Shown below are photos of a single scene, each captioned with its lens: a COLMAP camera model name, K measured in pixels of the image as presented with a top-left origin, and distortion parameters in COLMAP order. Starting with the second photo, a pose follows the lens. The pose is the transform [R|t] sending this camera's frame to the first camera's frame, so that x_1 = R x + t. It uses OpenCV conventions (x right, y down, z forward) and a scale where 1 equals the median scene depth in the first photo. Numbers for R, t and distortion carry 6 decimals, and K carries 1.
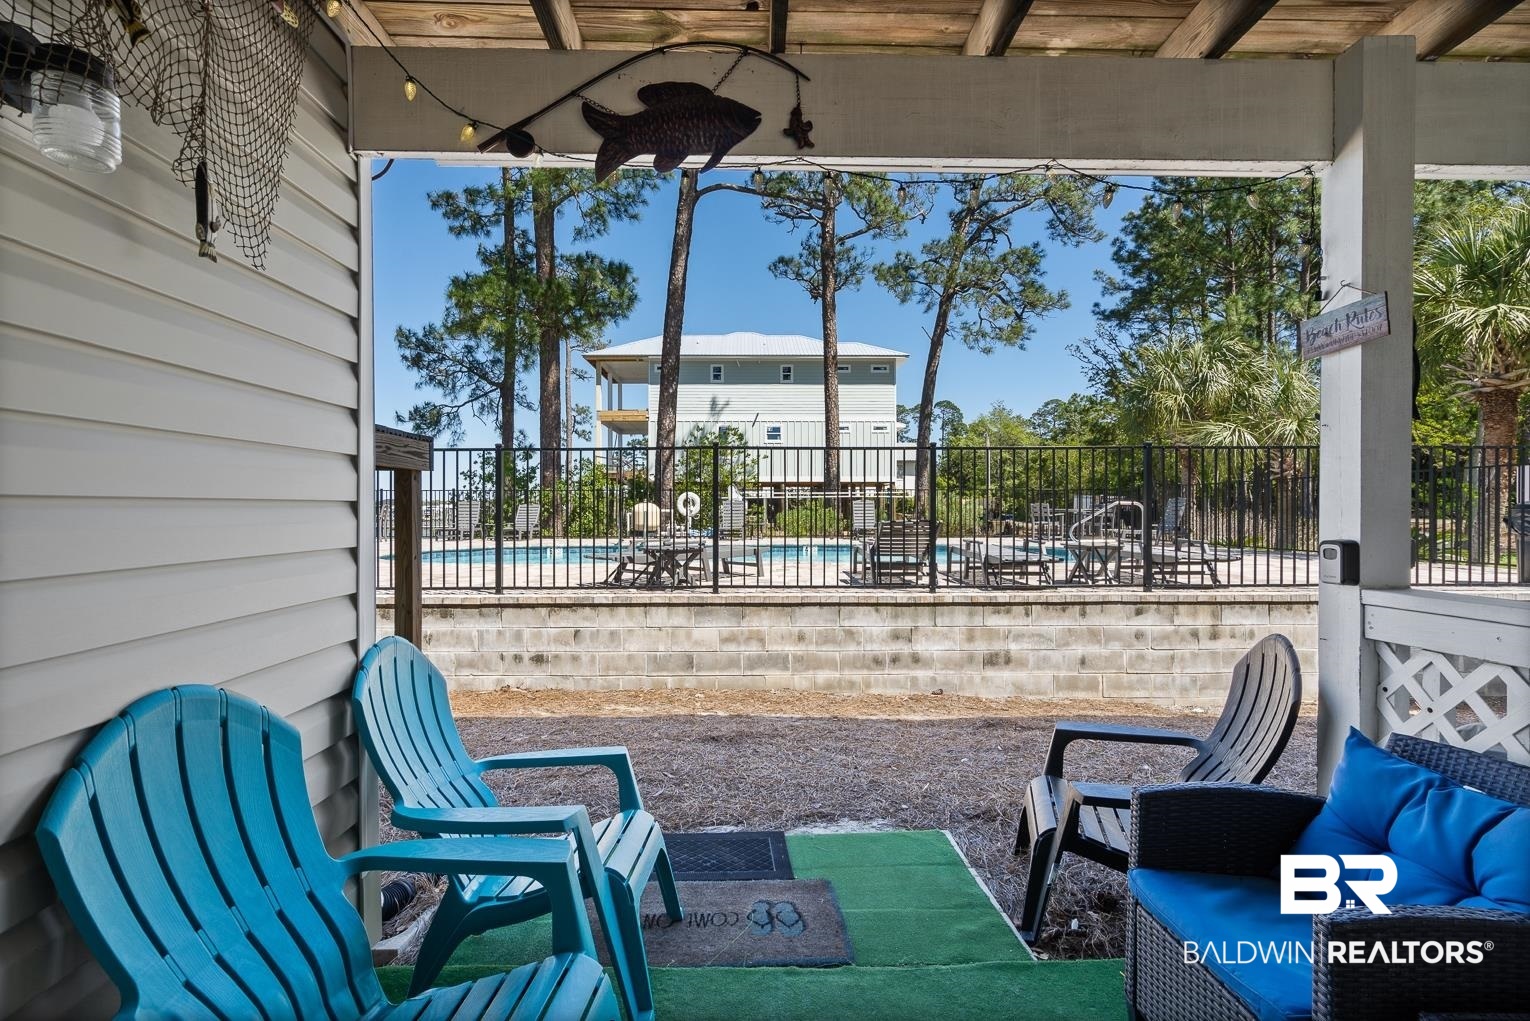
lens RADIAL K [[701.2, 0, 758.3], [0, 701.2, 513.2], [0, 0, 1]] dist [-0.010346, 0.005084]
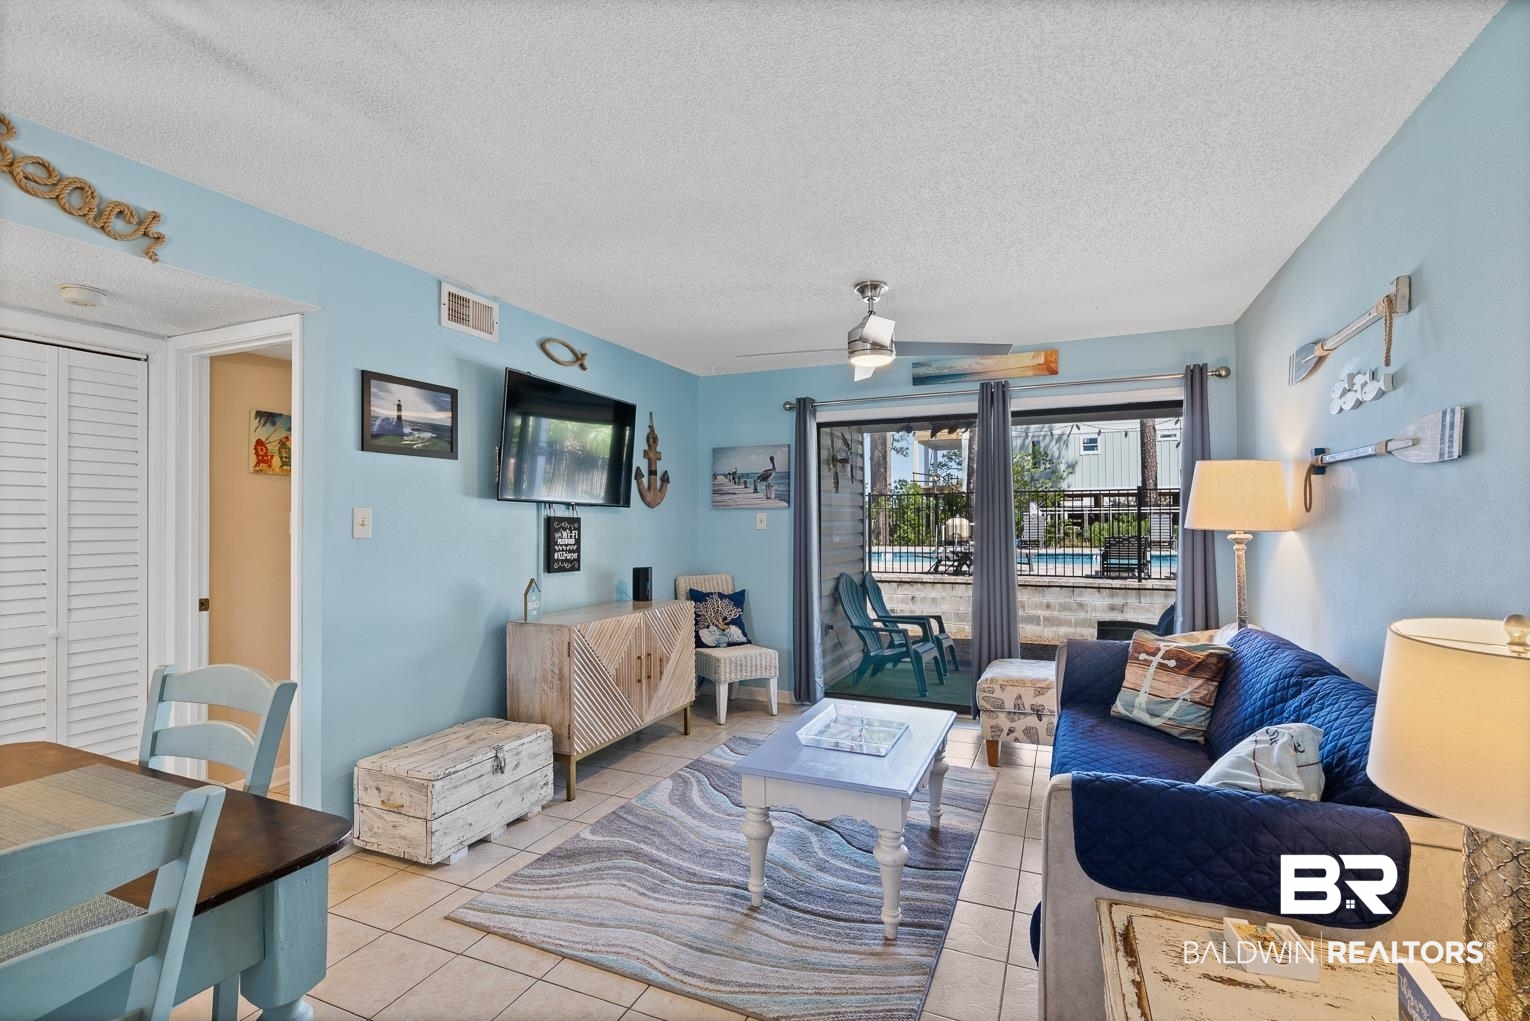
lens RADIAL K [[710.3, 0, 758.5], [0, 710.3, 512.3], [0, 0, 1]] dist [-0.004539, 0.001197]
pose [[0.905340, -0.007926, -0.424614, 0.149068], [0.001828, 0.999889, -0.014768, -0.019859], [0.424685, 0.012594, 0.905254, -0.780623]]
